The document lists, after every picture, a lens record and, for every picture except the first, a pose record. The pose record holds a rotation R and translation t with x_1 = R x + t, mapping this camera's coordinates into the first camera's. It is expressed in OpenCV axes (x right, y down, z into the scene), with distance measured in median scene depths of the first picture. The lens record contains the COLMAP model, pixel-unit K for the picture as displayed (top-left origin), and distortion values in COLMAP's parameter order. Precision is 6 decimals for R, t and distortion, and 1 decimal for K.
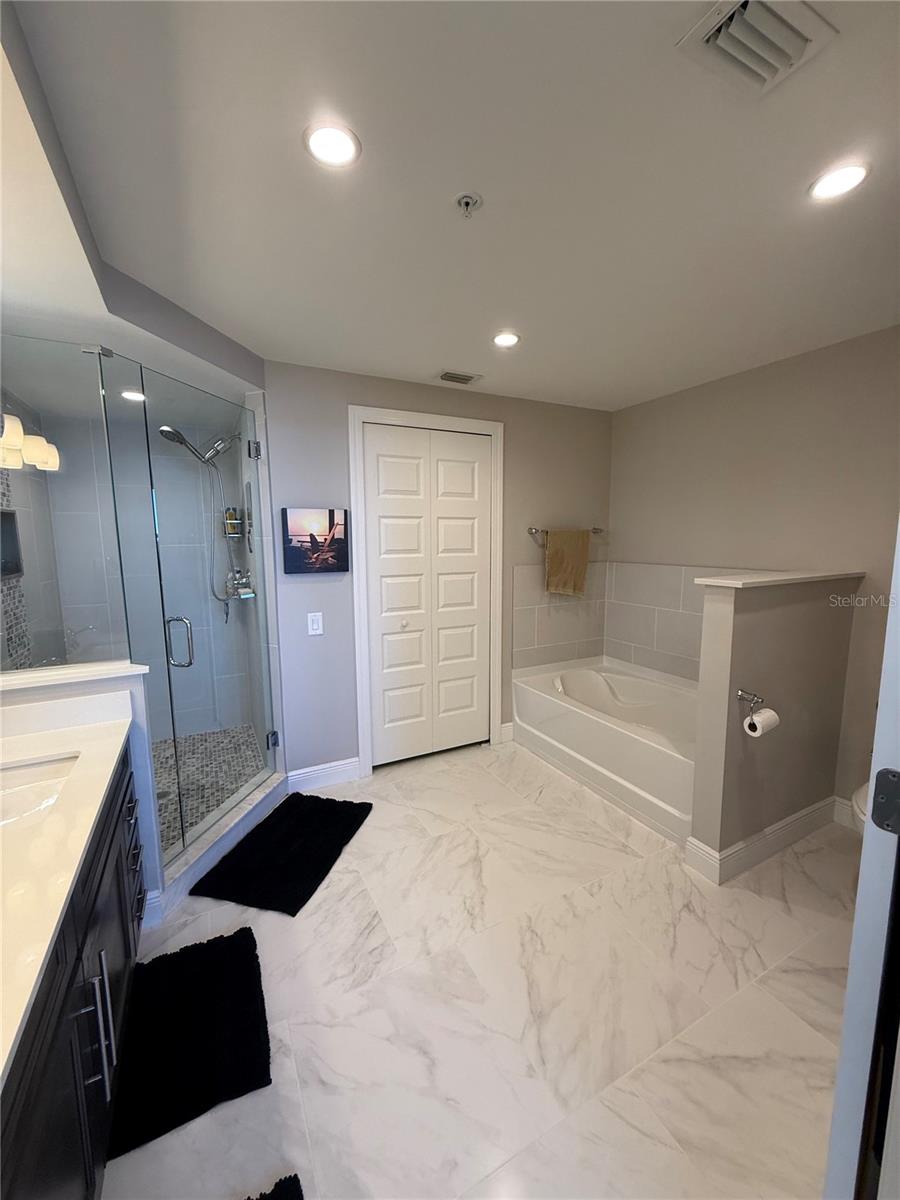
lens RADIAL K [[479.3, 0, 451.0], [0, 479.3, 598.9], [0, 0, 1]] dist [0.000424, 0.000633]
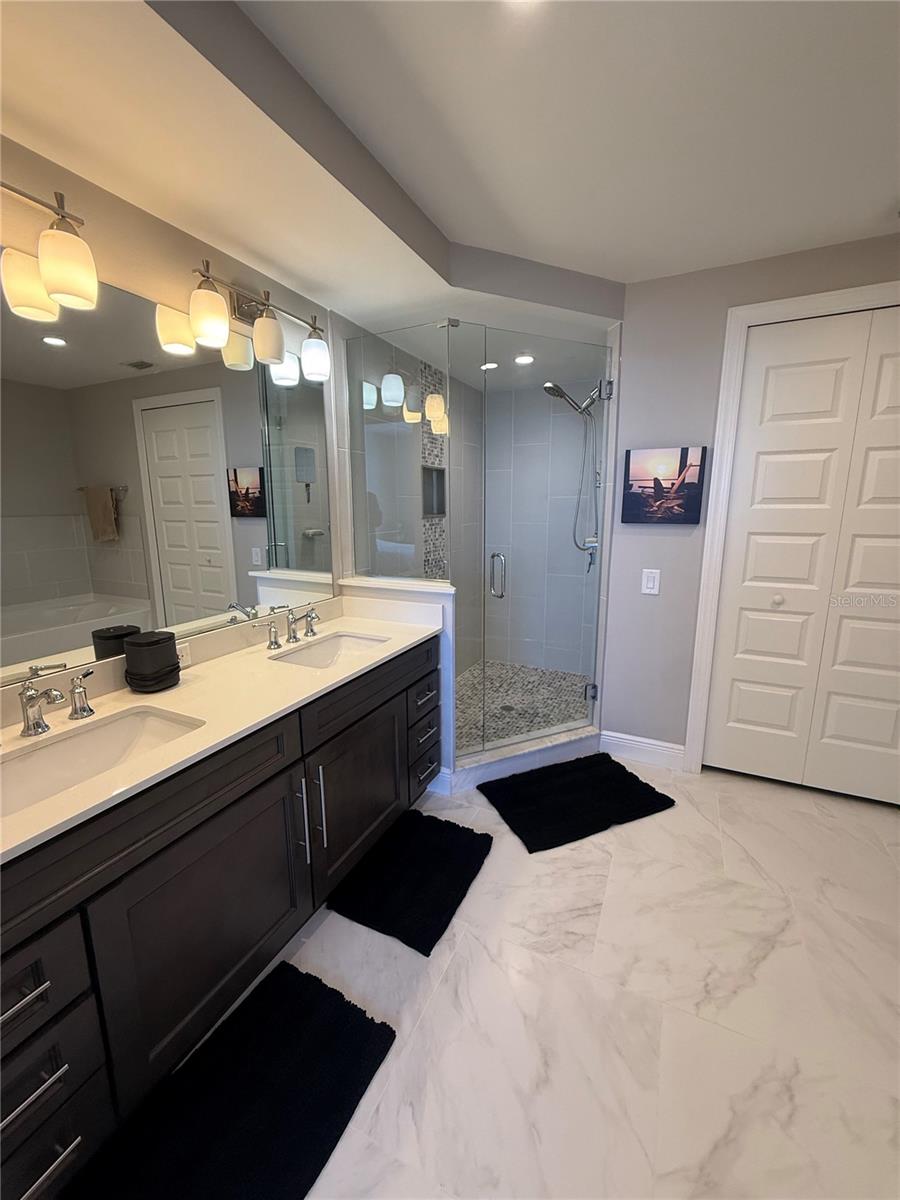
lens RADIAL K [[479.3, 0, 449.2], [0, 479.3, 598.6], [0, 0, 1]] dist [0.000424, 0.000633]
pose [[0.595673, 0.158809, -0.787371, 0.213503], [-0.103496, 0.987264, 0.120828, 0.015115], [0.796531, 0.009516, 0.604523, 0.177972]]
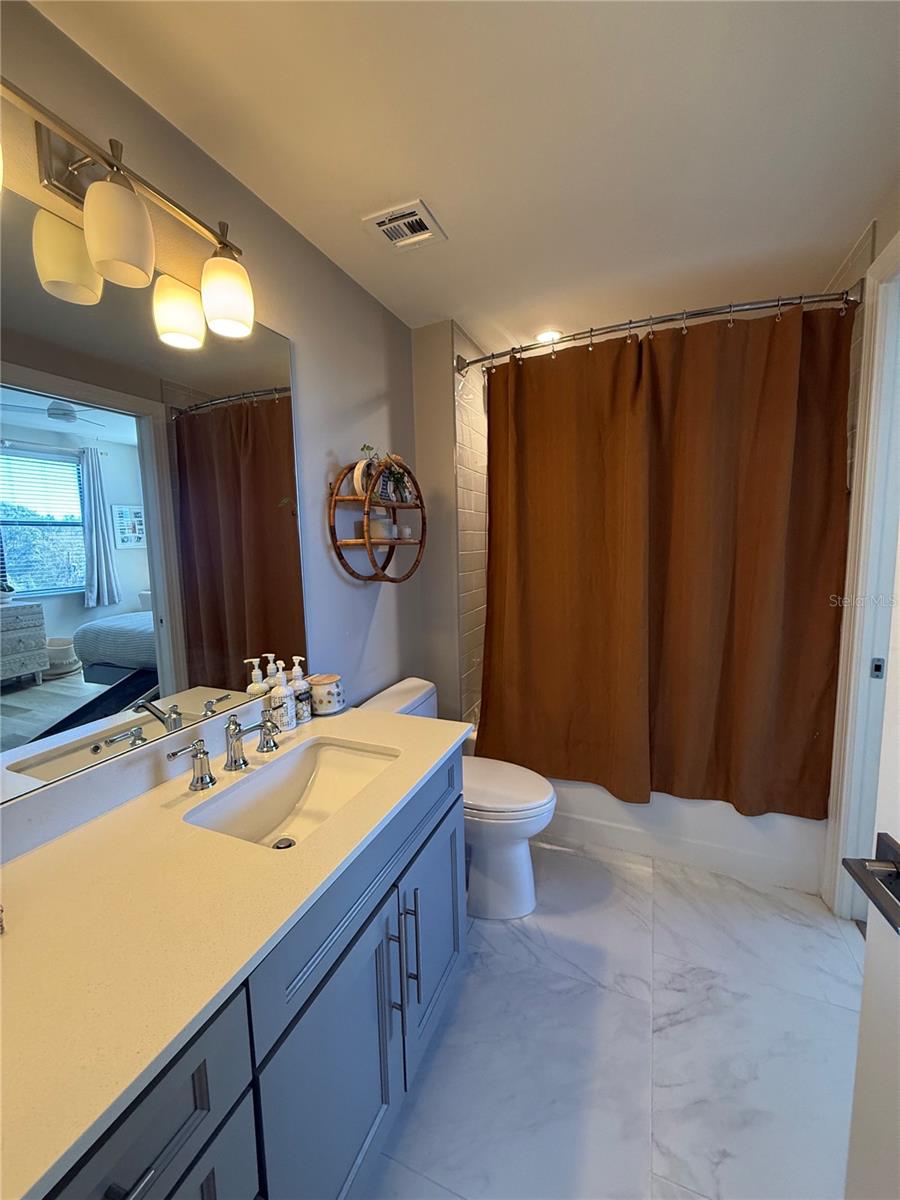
lens RADIAL K [[479.3, 0, 450.4], [0, 479.3, 595.5], [0, 0, 1]] dist [0.000424, 0.000633]
pose [[-0.631182, -0.069965, 0.772473, -0.341430], [0.122155, 0.974528, 0.188078, -0.088239], [-0.765955, 0.213073, -0.606558, 1.126570]]
